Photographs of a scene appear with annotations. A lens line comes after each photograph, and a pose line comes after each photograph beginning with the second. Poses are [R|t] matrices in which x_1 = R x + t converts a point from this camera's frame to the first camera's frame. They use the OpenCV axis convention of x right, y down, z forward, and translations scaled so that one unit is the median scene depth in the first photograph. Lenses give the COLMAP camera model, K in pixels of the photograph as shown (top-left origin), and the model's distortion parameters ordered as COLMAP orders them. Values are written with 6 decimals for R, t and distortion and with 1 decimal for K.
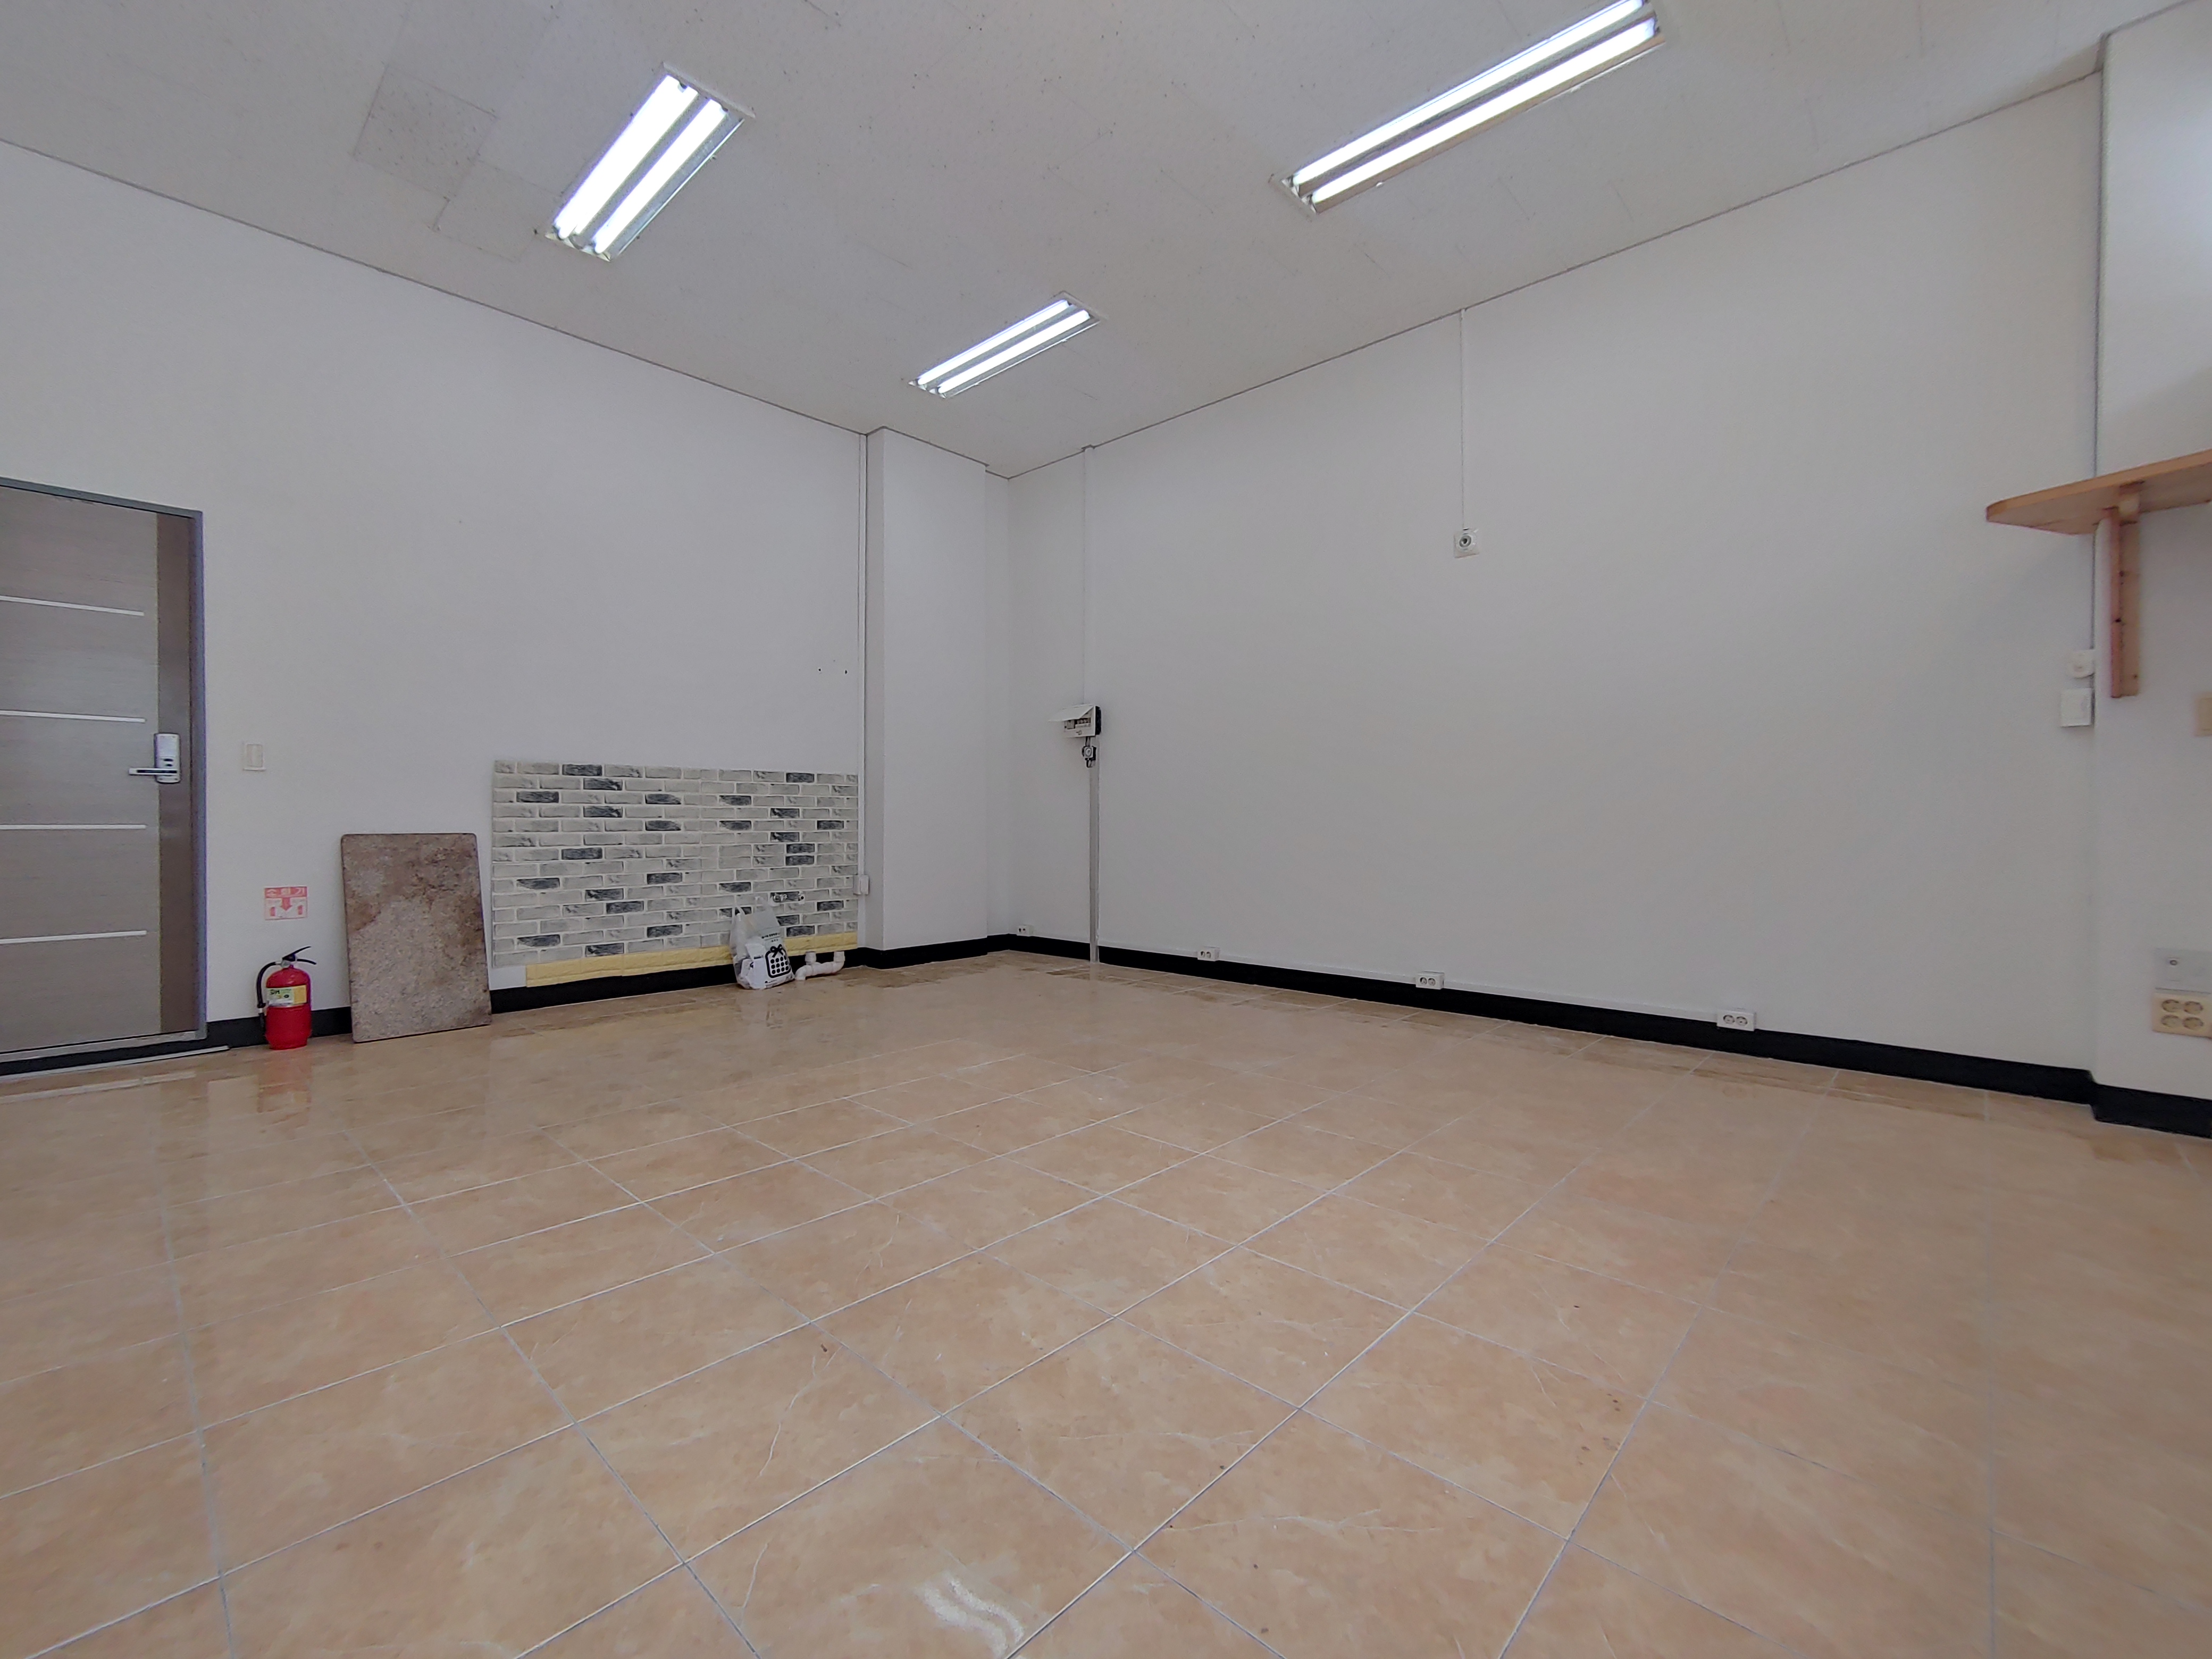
lens RADIAL K [[939.8, 0, 1106.0], [0, 939.8, 832.4], [0, 0, 1]] dist [0.000581, 0.000199]
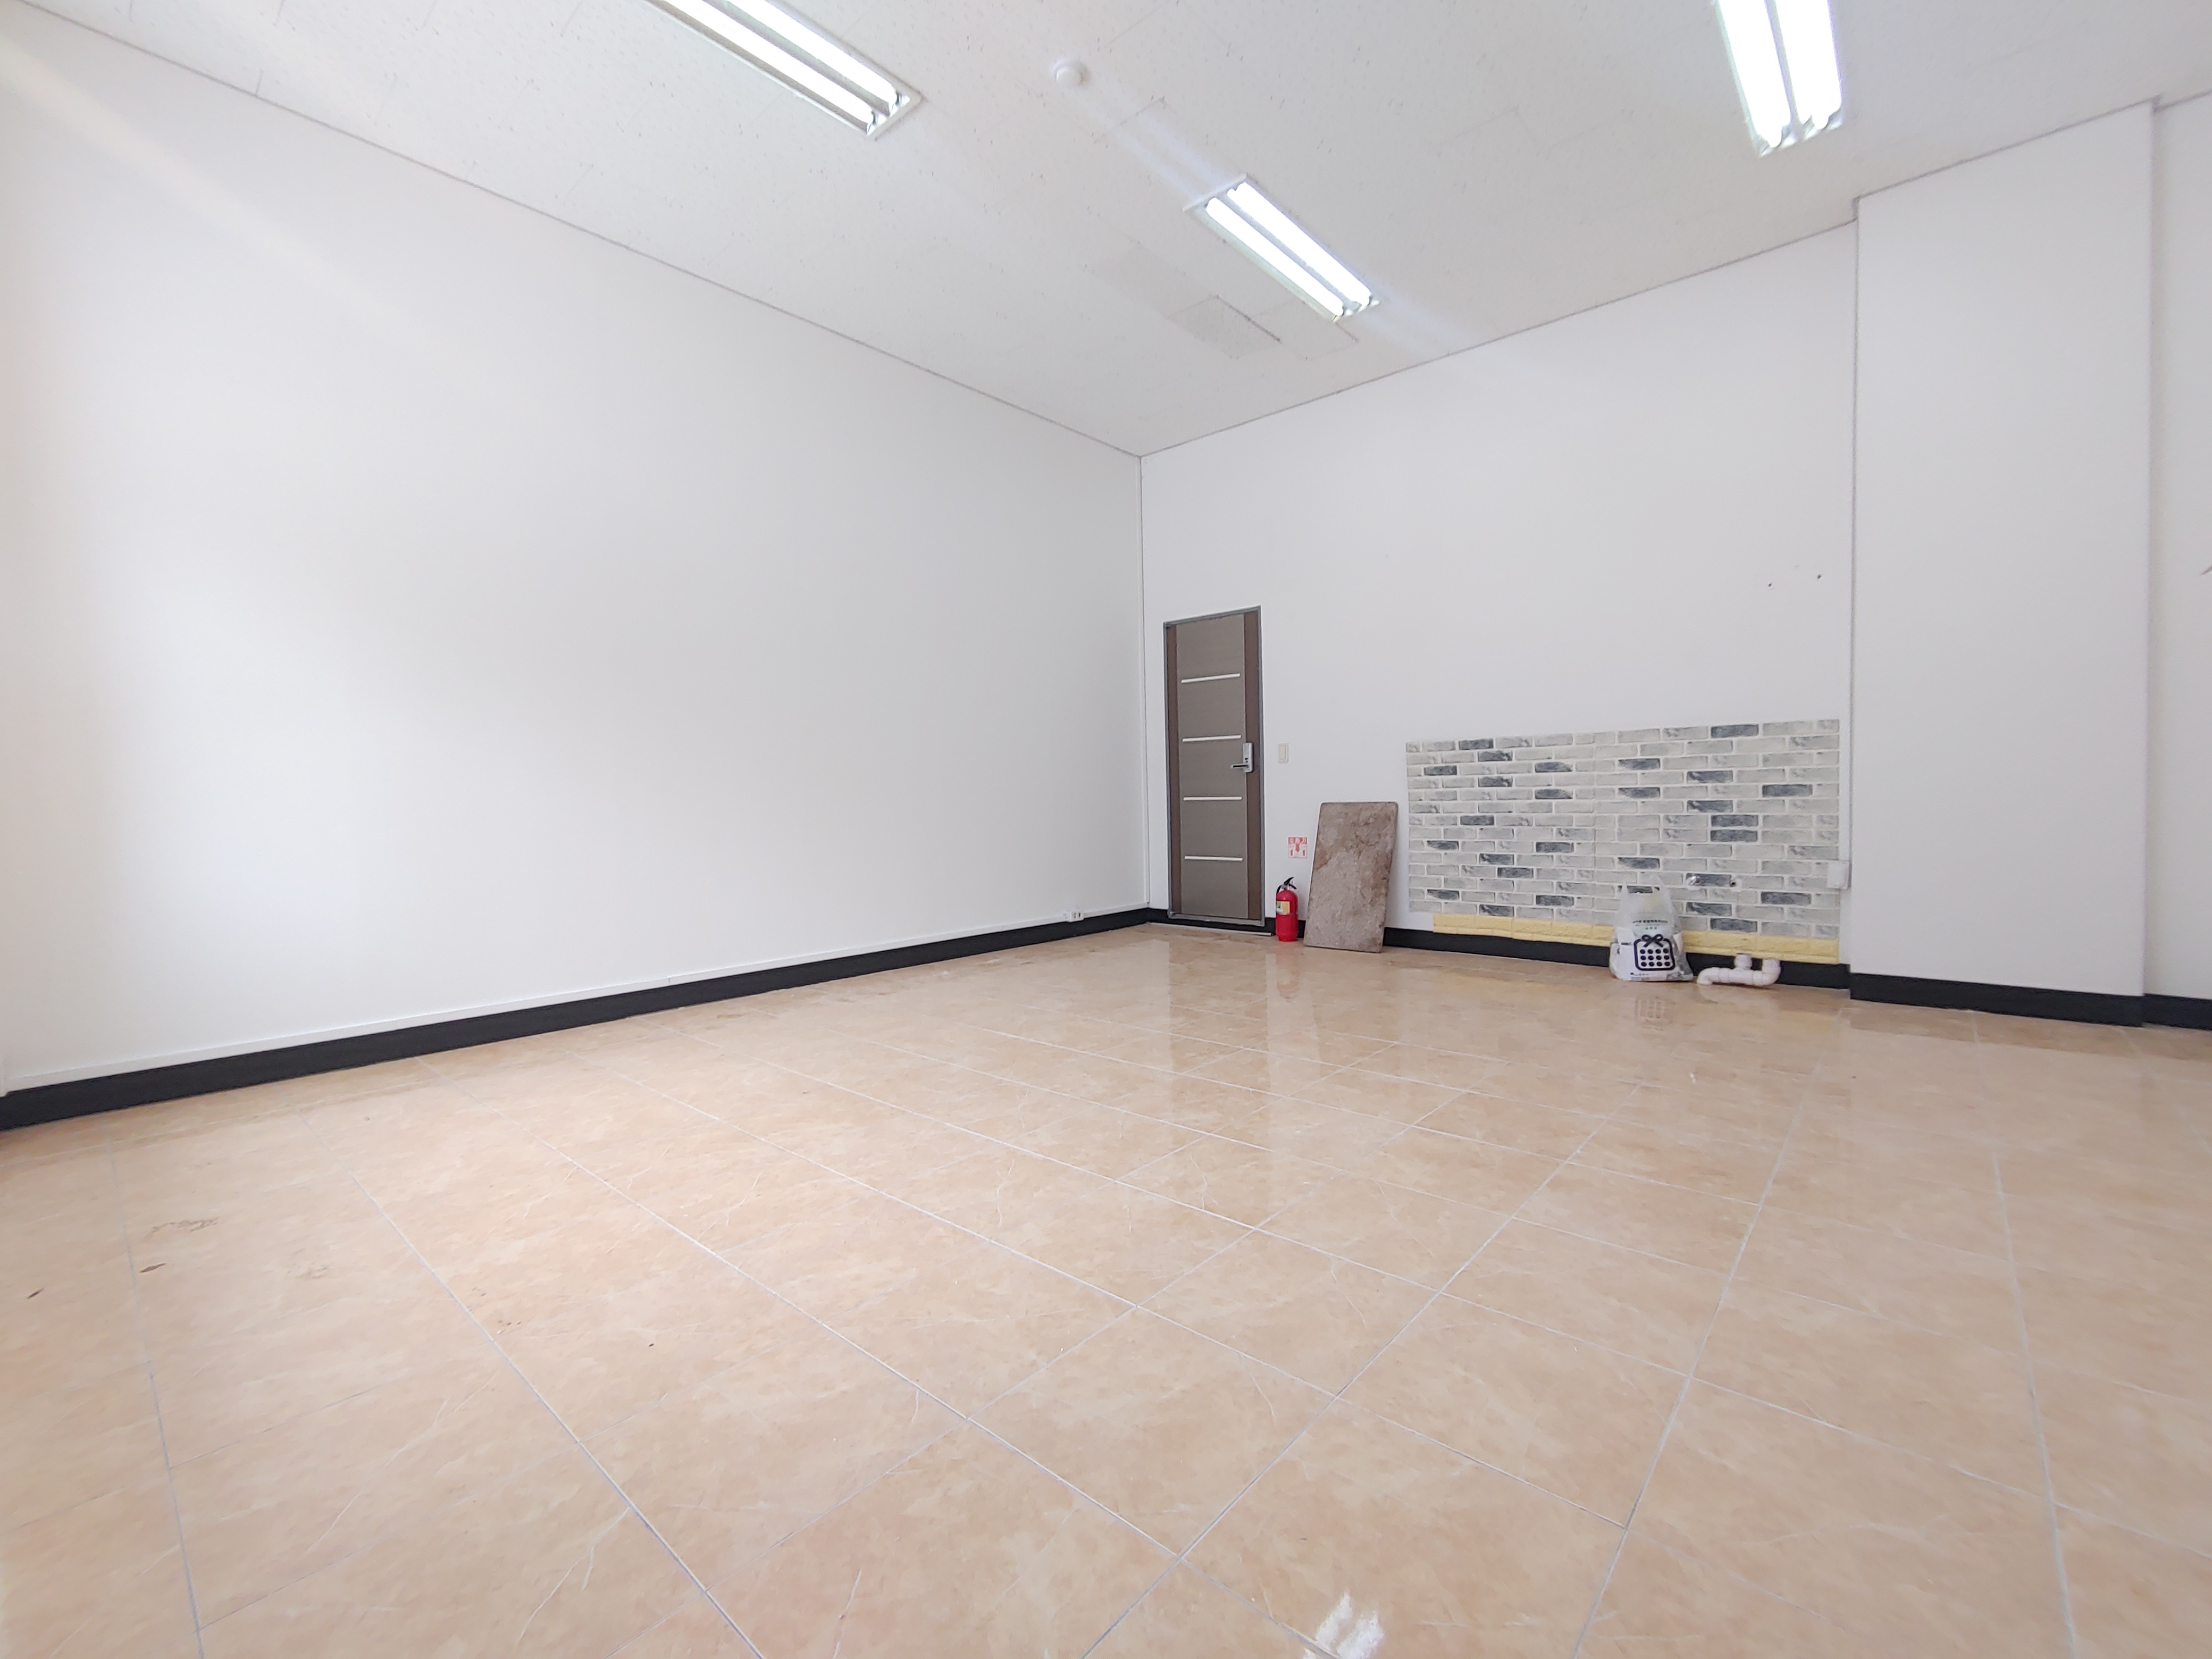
lens RADIAL K [[939.8, 0, 1106.7], [0, 939.8, 817.2], [0, 0, 1]] dist [0.000581, 0.000199]
pose [[0.024866, 0.020717, -0.999476, 0.524830], [0.005974, 0.999764, 0.020872, -0.006546], [0.999673, -0.006490, 0.024736, 0.530769]]
